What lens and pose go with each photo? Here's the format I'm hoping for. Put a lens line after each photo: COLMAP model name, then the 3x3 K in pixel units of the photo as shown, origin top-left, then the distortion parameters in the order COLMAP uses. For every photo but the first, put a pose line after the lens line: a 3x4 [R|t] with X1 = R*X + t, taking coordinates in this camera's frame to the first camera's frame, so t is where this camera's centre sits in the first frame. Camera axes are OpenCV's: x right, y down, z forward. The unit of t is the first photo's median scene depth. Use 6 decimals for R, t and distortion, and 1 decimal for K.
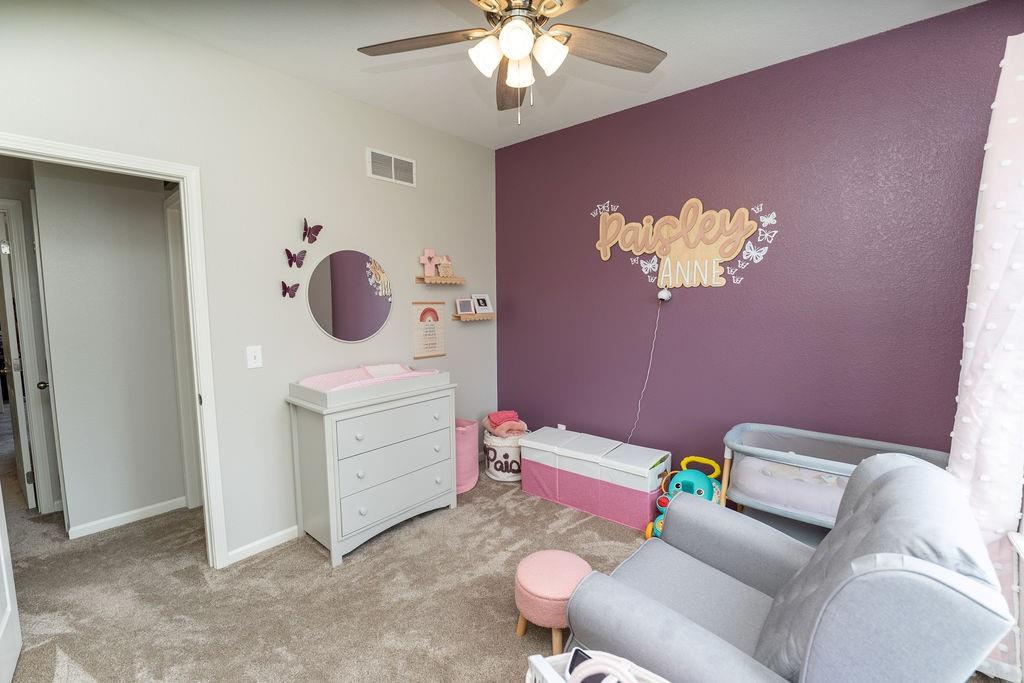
lens RADIAL K [[424.7, 0, 507.9], [0, 424.7, 338.4], [0, 0, 1]] dist [-0.018825, 0.000633]
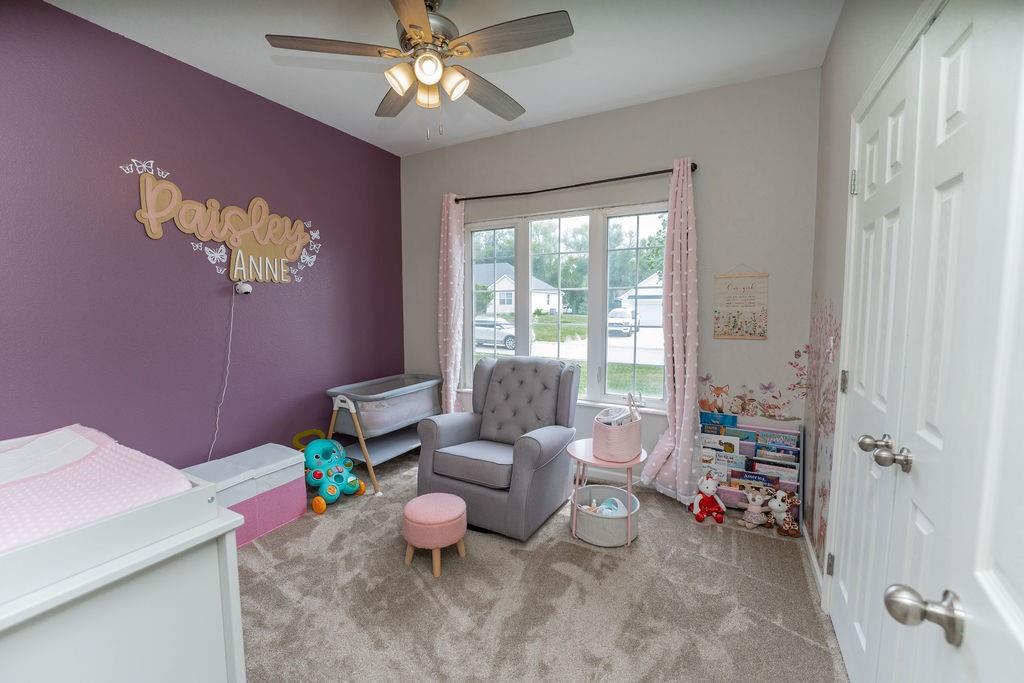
lens RADIAL K [[424.7, 0, 507.9], [0, 424.7, 338.4], [0, 0, 1]] dist [-0.018825, 0.000633]
pose [[-0.201693, -0.066141, 0.977213, -0.733237], [0.088158, 0.992442, 0.085367, -0.018577], [-0.975473, 0.103367, -0.194338, 0.633890]]
